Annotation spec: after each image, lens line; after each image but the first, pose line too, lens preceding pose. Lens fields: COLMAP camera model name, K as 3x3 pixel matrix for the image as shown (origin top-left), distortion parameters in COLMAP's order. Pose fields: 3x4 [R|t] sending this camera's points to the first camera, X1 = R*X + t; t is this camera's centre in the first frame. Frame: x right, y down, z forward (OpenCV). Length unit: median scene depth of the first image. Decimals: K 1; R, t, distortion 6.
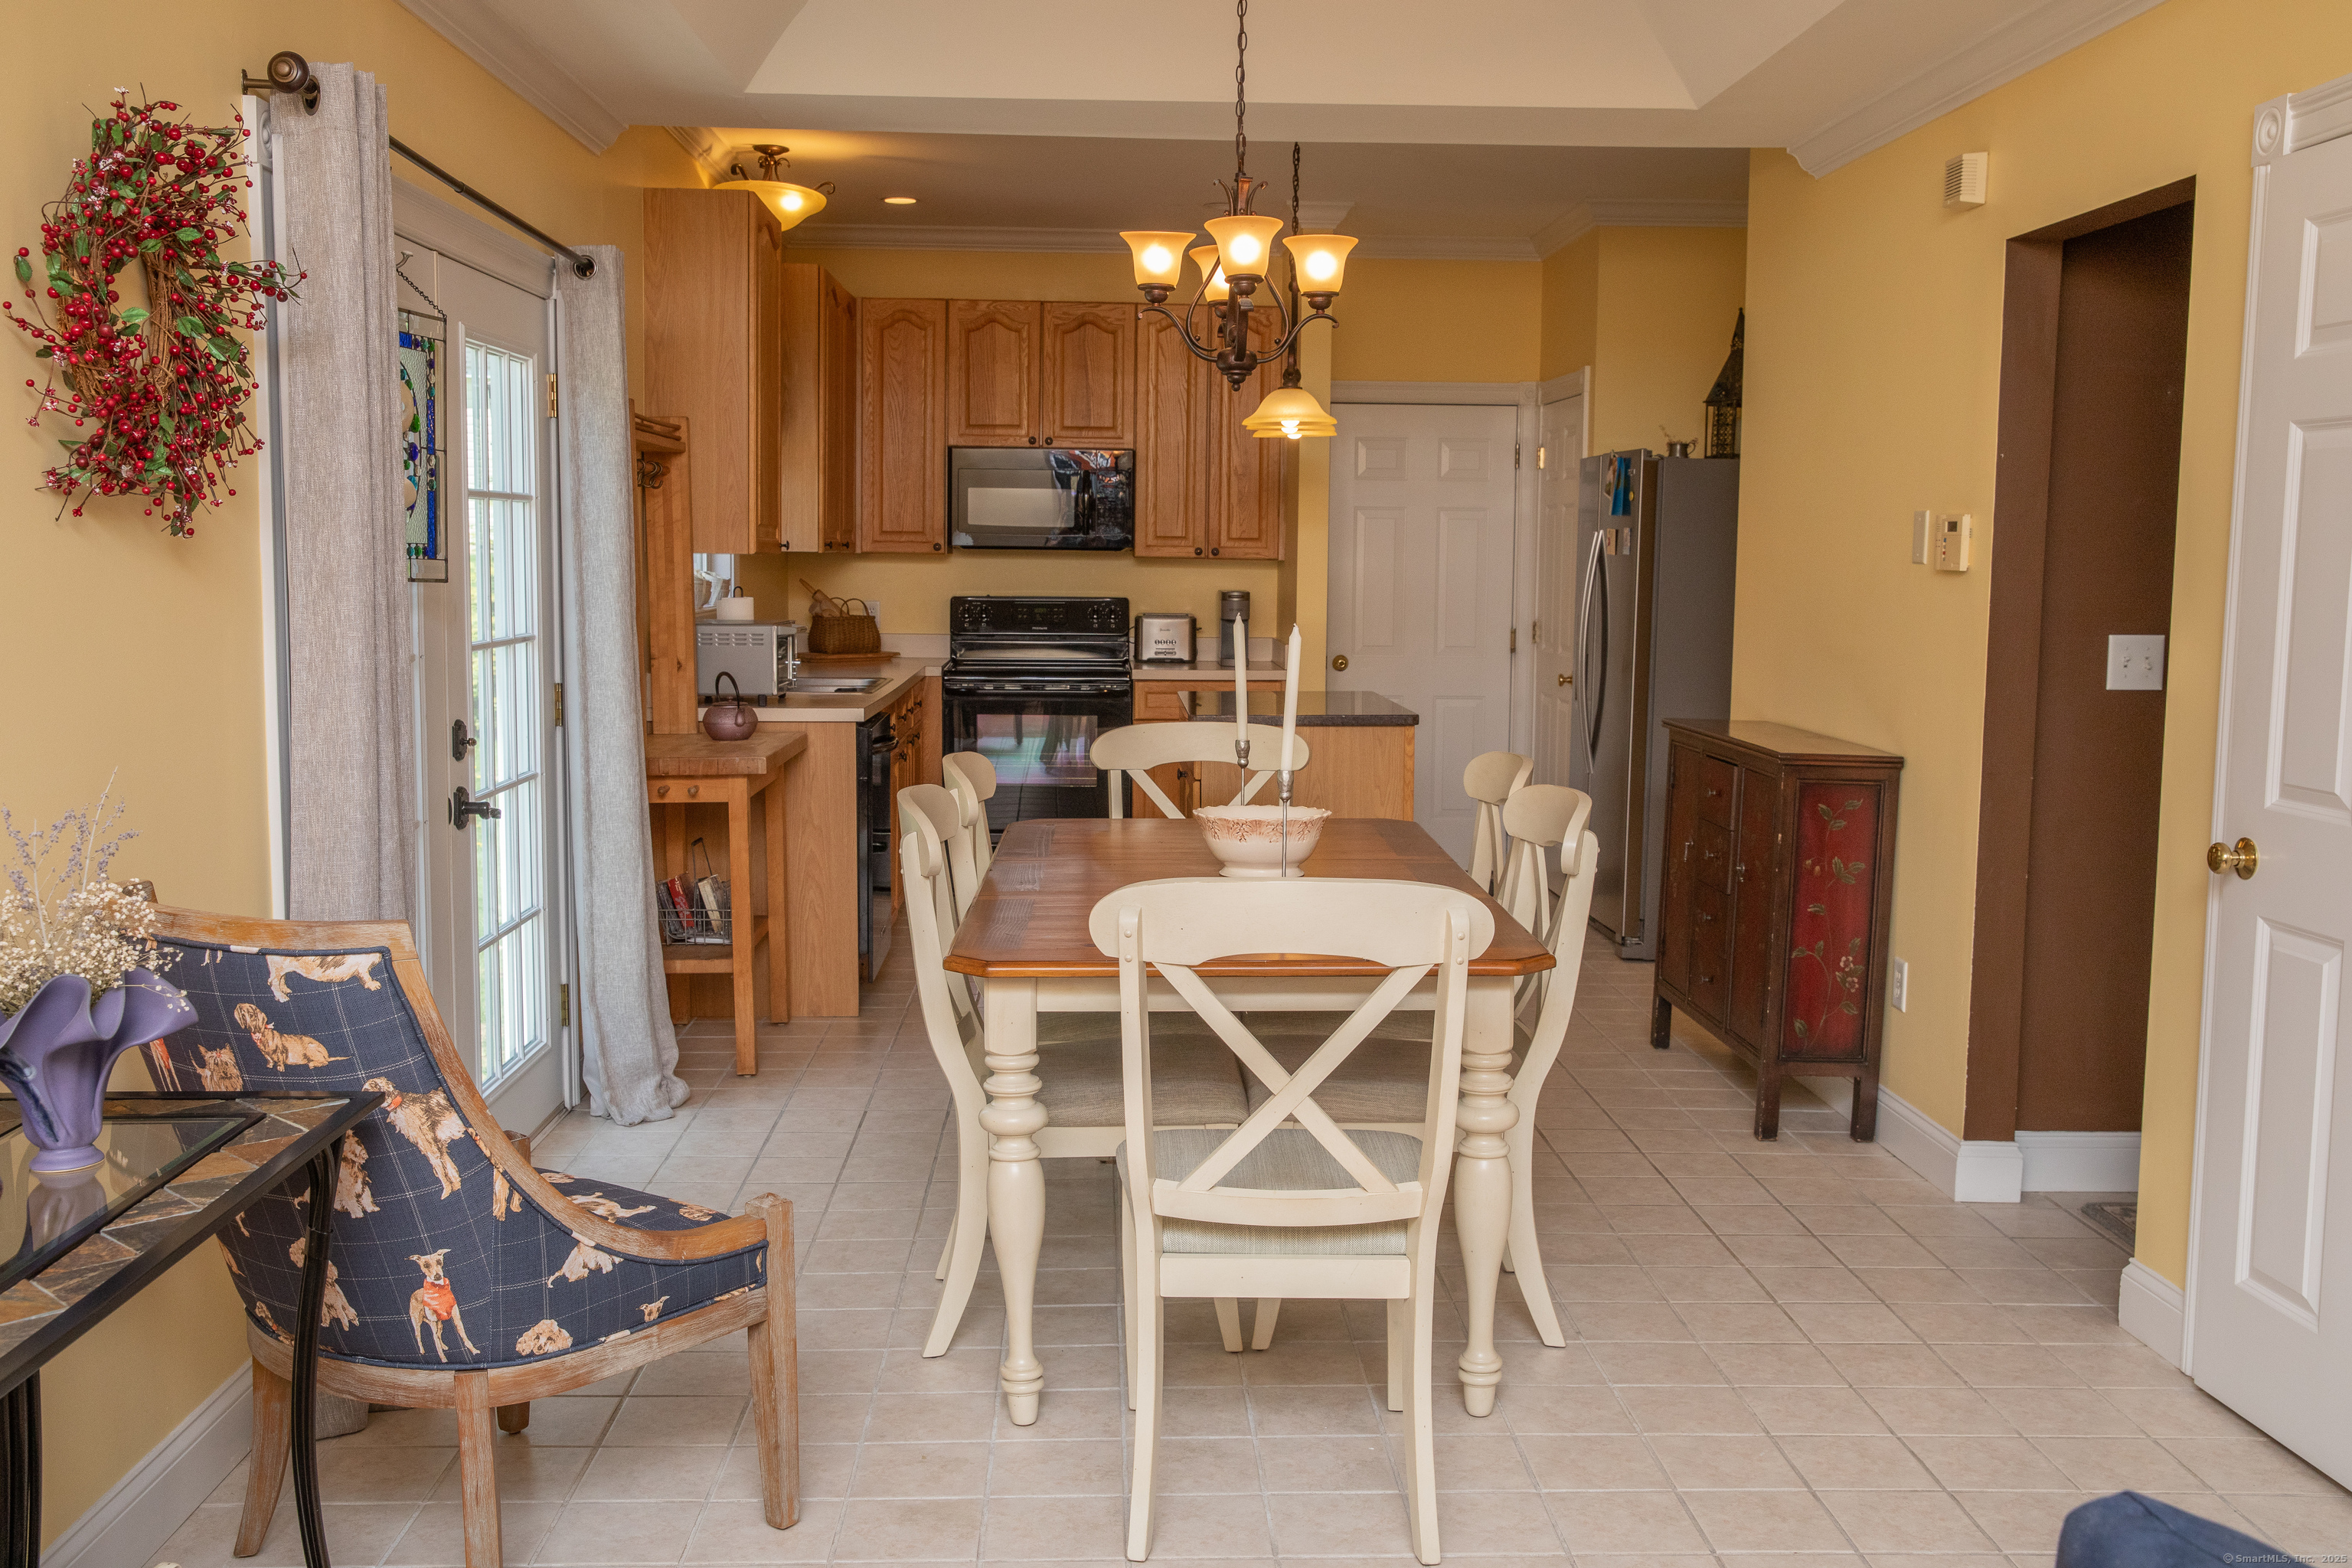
lens RADIAL K [[2216.4, 0, 1182.9], [0, 2216.4, 773.9], [0, 0, 1]] dist [0.011589, 0.001227]
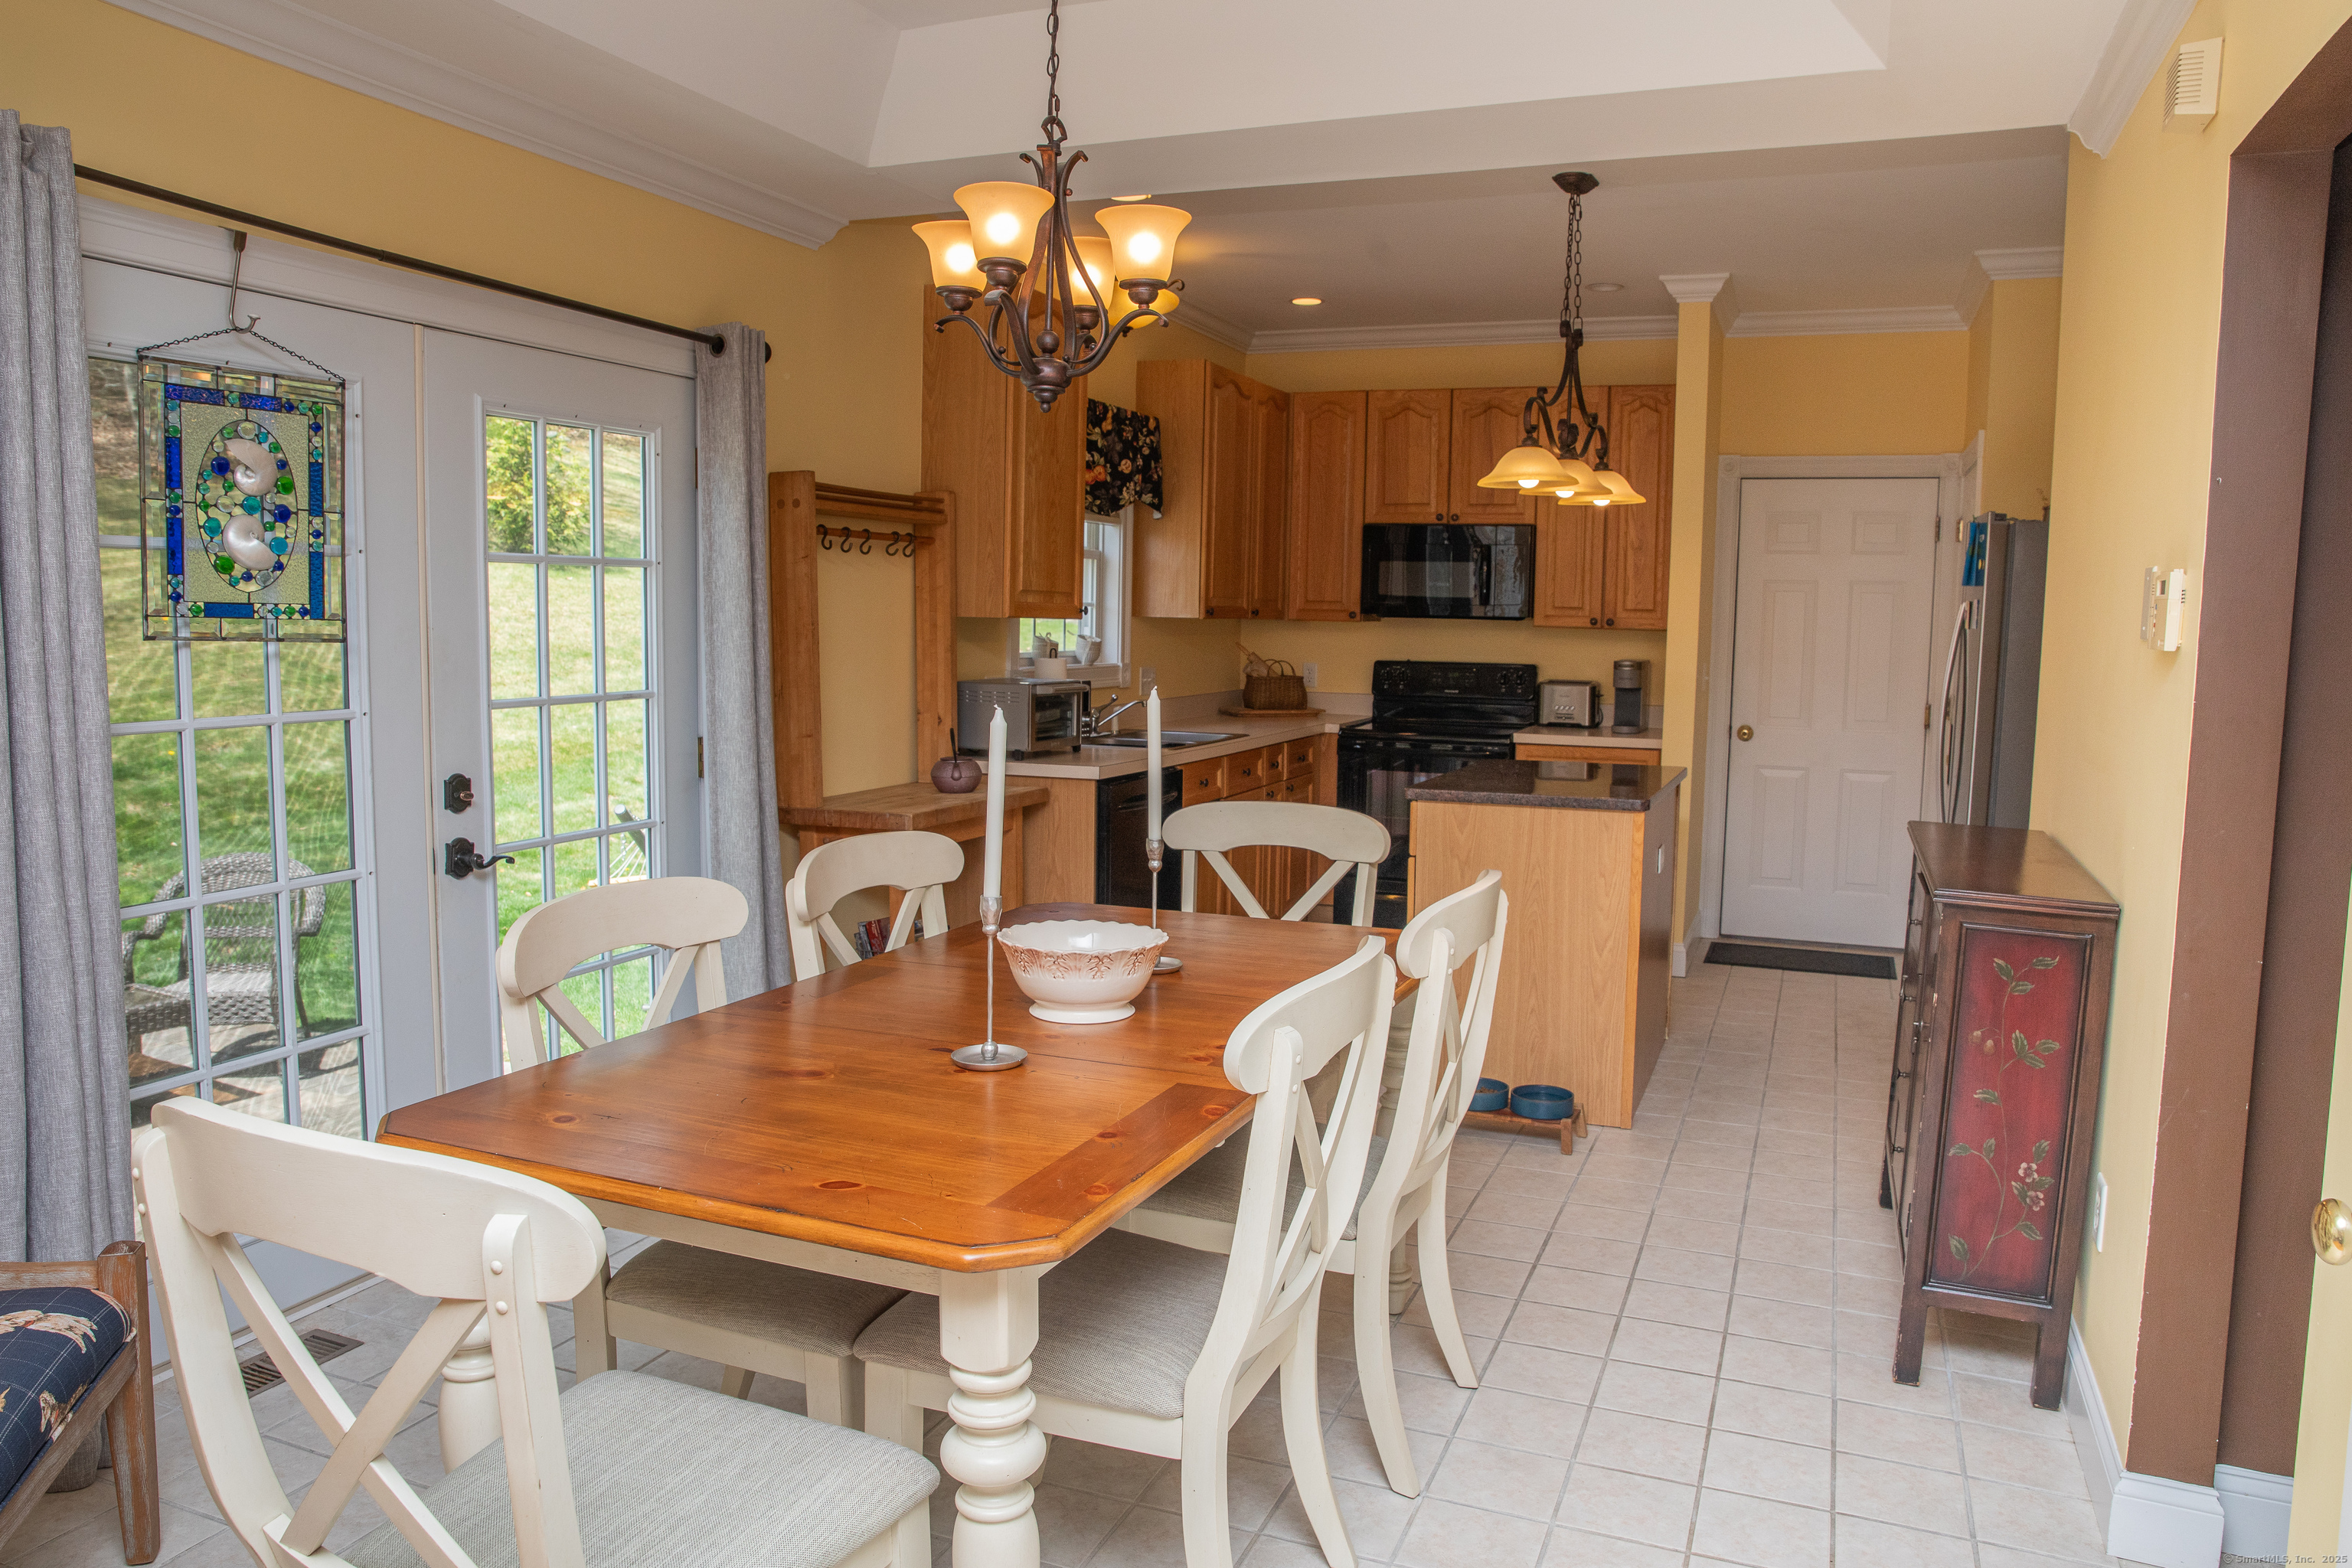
lens RADIAL K [[1640.1, 0, 1185.0], [0, 1640.1, 786.3], [0, 0, 1]] dist [-0.127529, 0.126883]
pose [[0.911948, 0.047737, -0.407520, 0.148638], [-0.048058, 0.998800, 0.009455, -0.021439], [0.407483, 0.010962, 0.913147, 0.229415]]
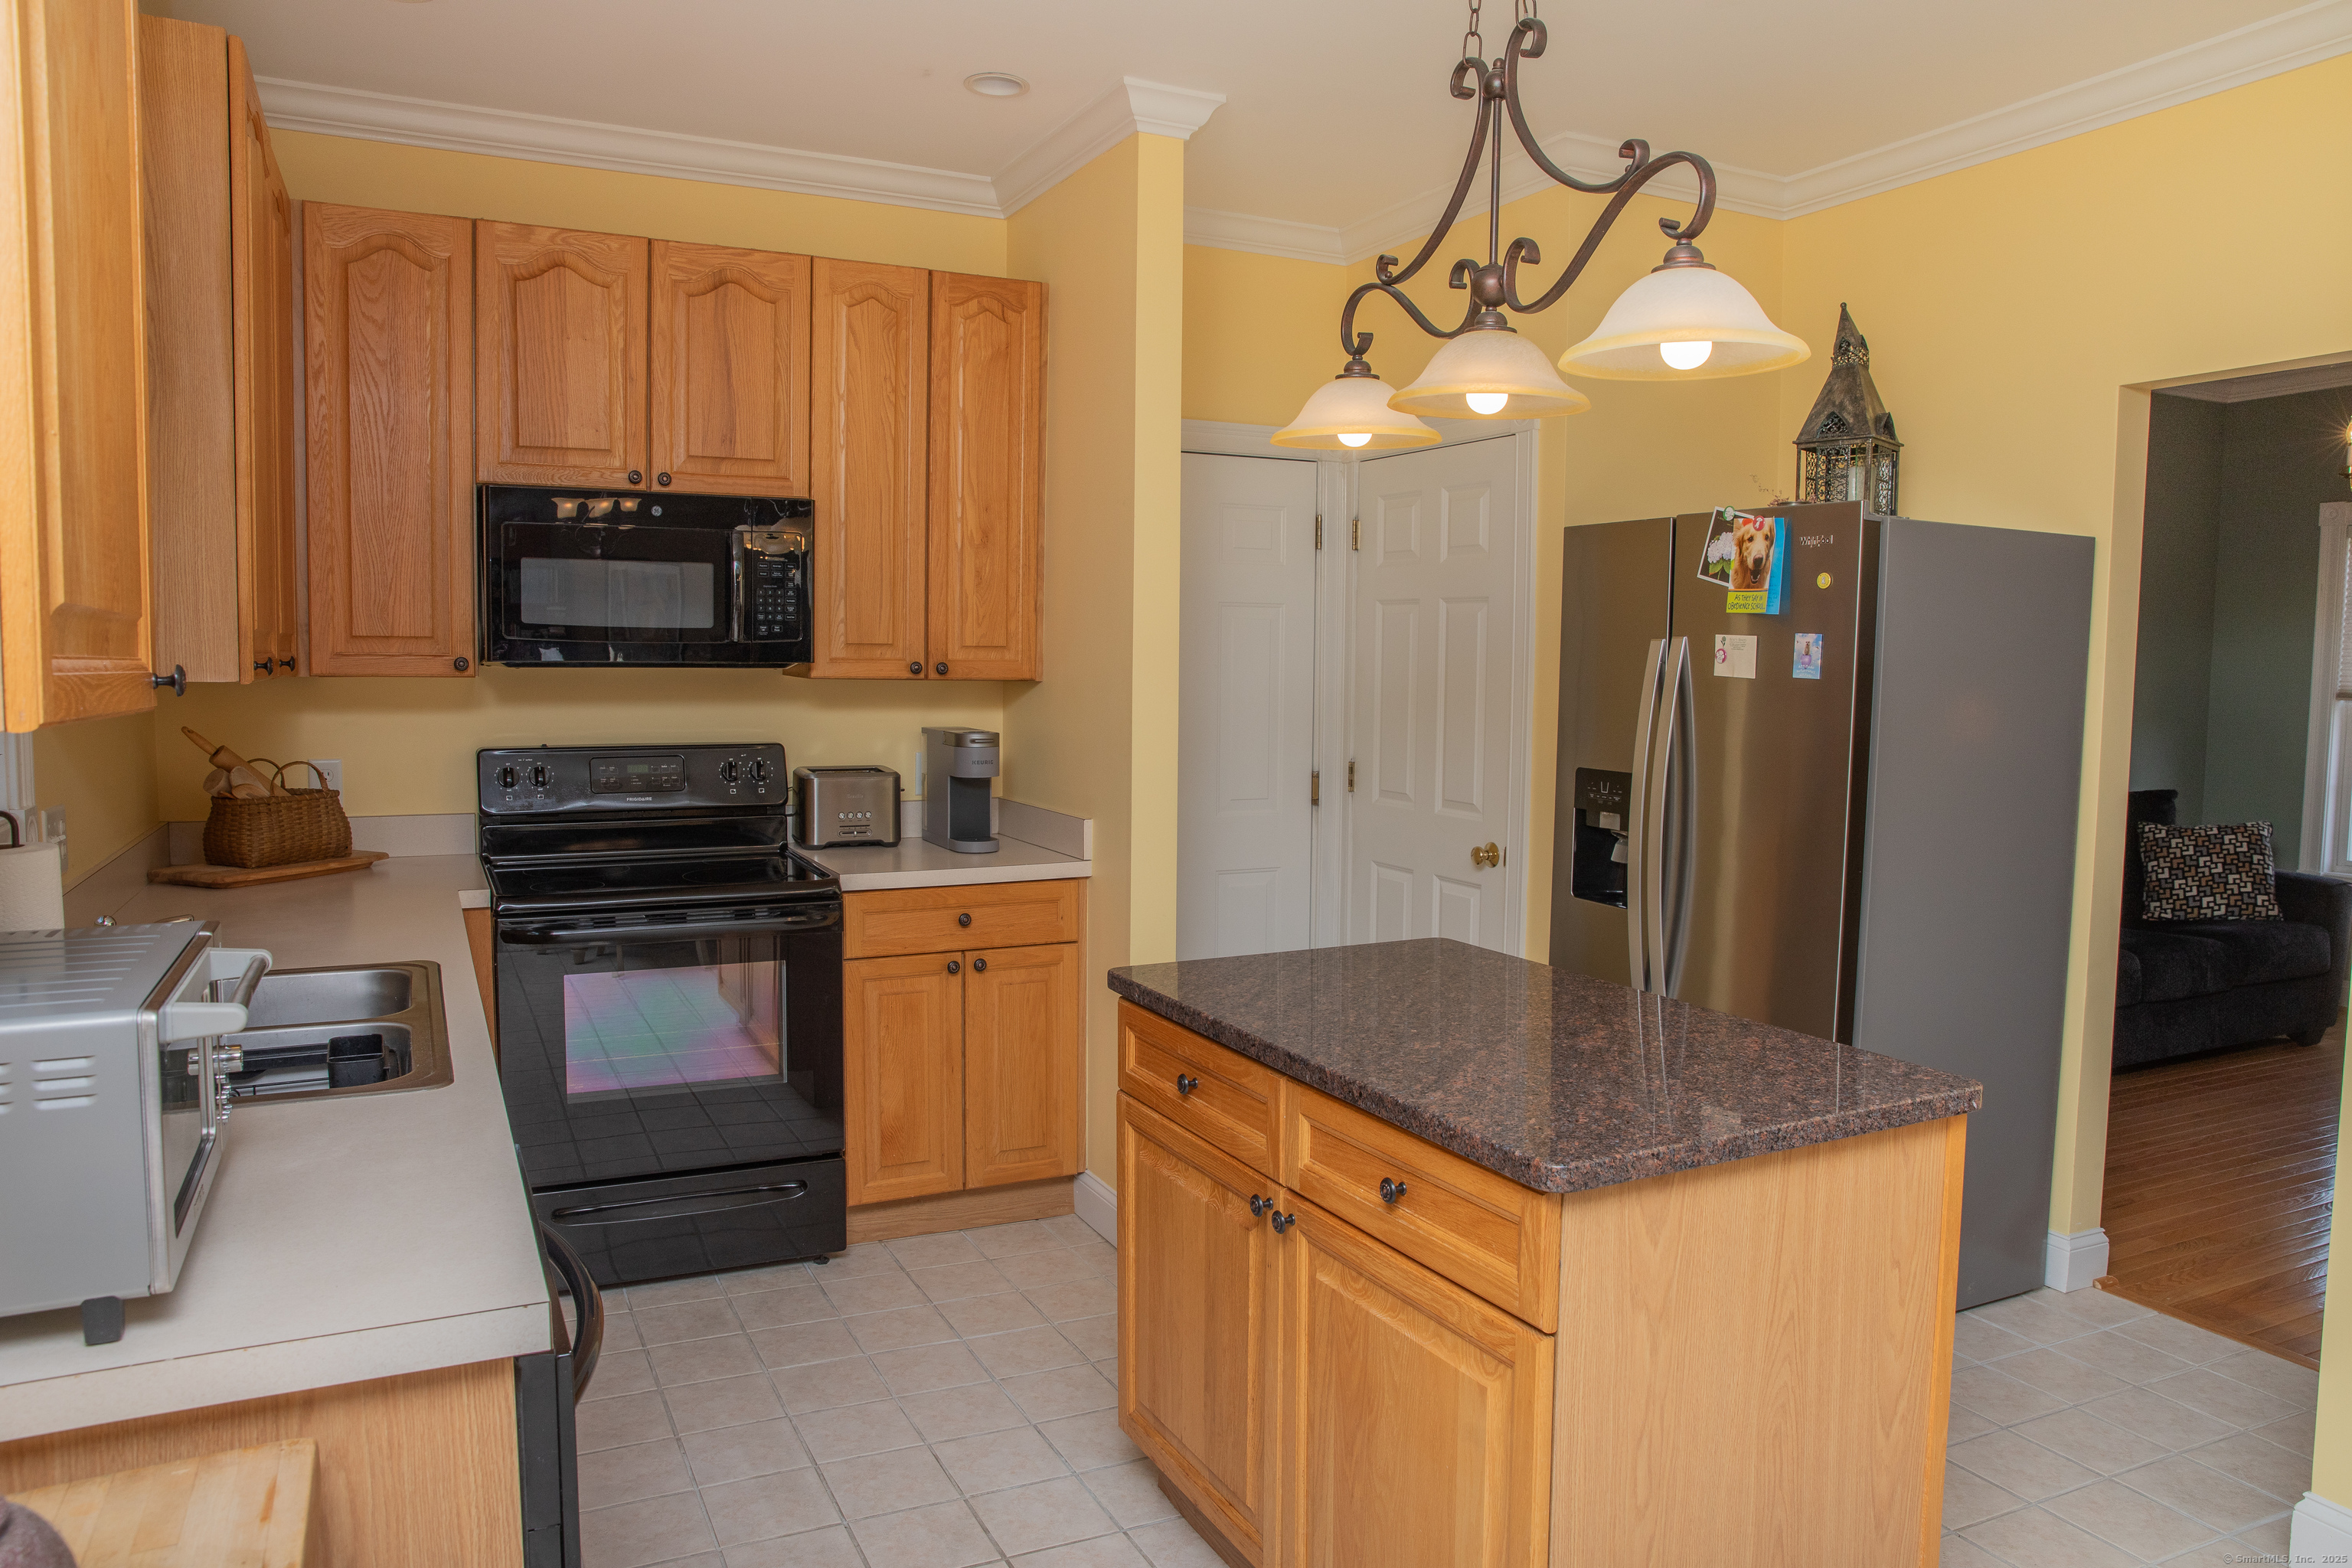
lens RADIAL K [[1591.5, 0, 1176.0], [0, 1591.5, 784.0], [0, 0, 1]] dist [-0.111848, 0.082679]
pose [[0.914904, -0.033675, 0.402264, -0.105966], [0.040399, 0.999150, -0.008242, -0.062561], [-0.401644, 0.023791, 0.915487, 0.578334]]
